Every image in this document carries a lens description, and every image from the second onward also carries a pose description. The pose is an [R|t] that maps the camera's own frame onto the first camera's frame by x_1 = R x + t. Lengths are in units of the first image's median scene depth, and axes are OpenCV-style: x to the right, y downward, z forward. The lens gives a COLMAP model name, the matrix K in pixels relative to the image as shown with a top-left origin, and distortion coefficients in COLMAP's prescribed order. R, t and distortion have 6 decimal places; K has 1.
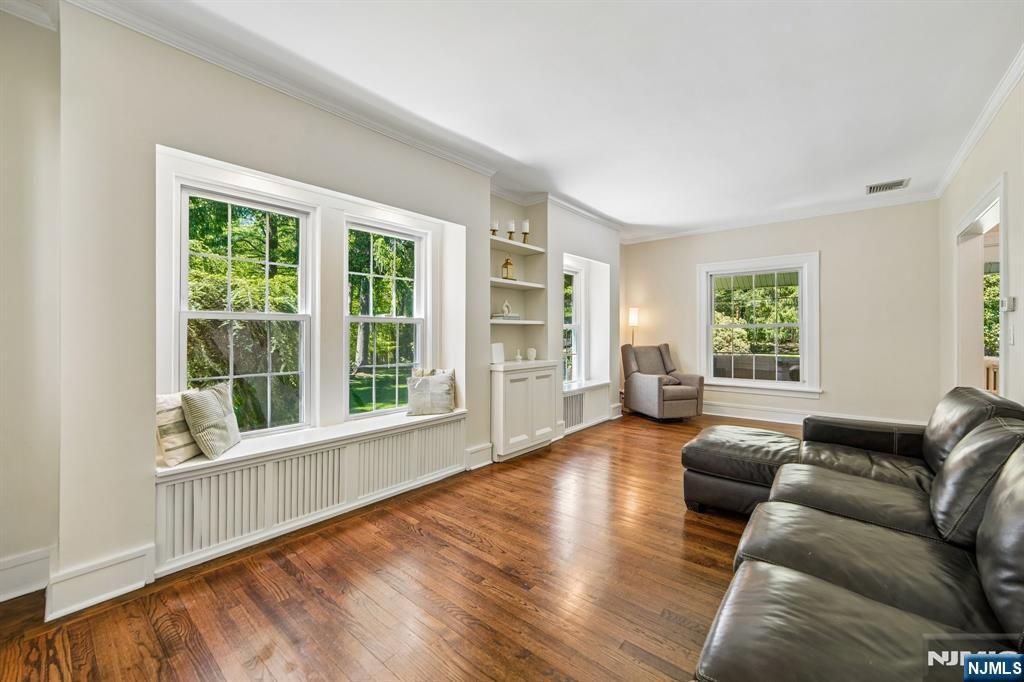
lens RADIAL K [[409.1, 0, 513.3], [0, 409.1, 332.6], [0, 0, 1]] dist [-0.014331, 0.001379]
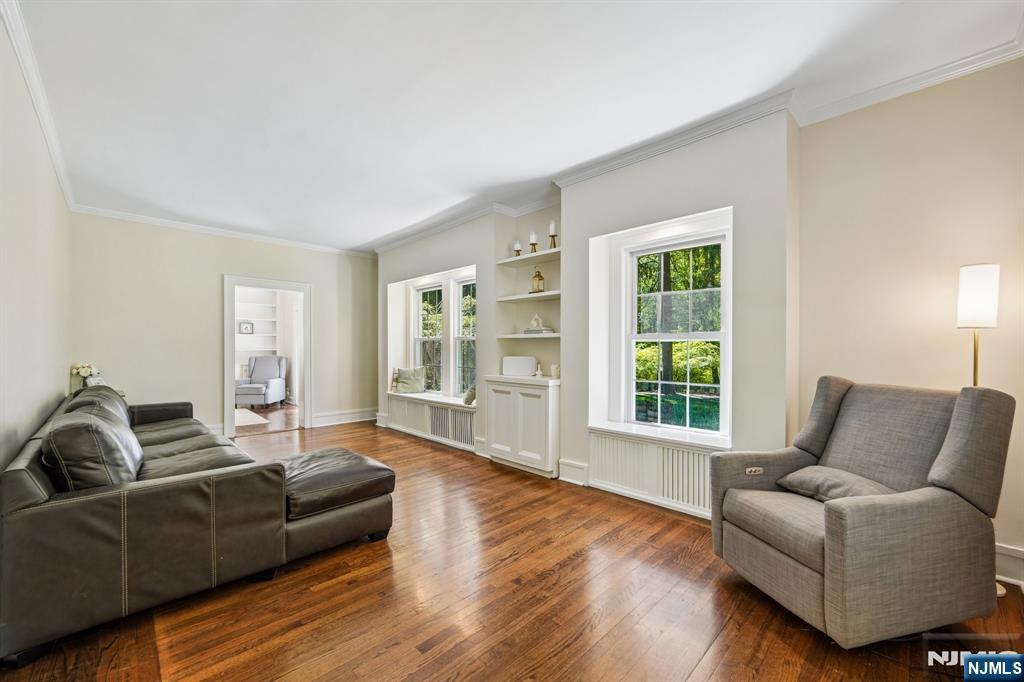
lens RADIAL K [[409.1, 0, 513.6], [0, 409.1, 346.7], [0, 0, 1]] dist [-0.014331, 0.001379]
pose [[-0.098018, 0.002113, -0.995182, 1.046106], [0.002243, 0.999996, 0.001902, -0.001472], [0.995182, -0.002046, -0.098022, 1.123268]]
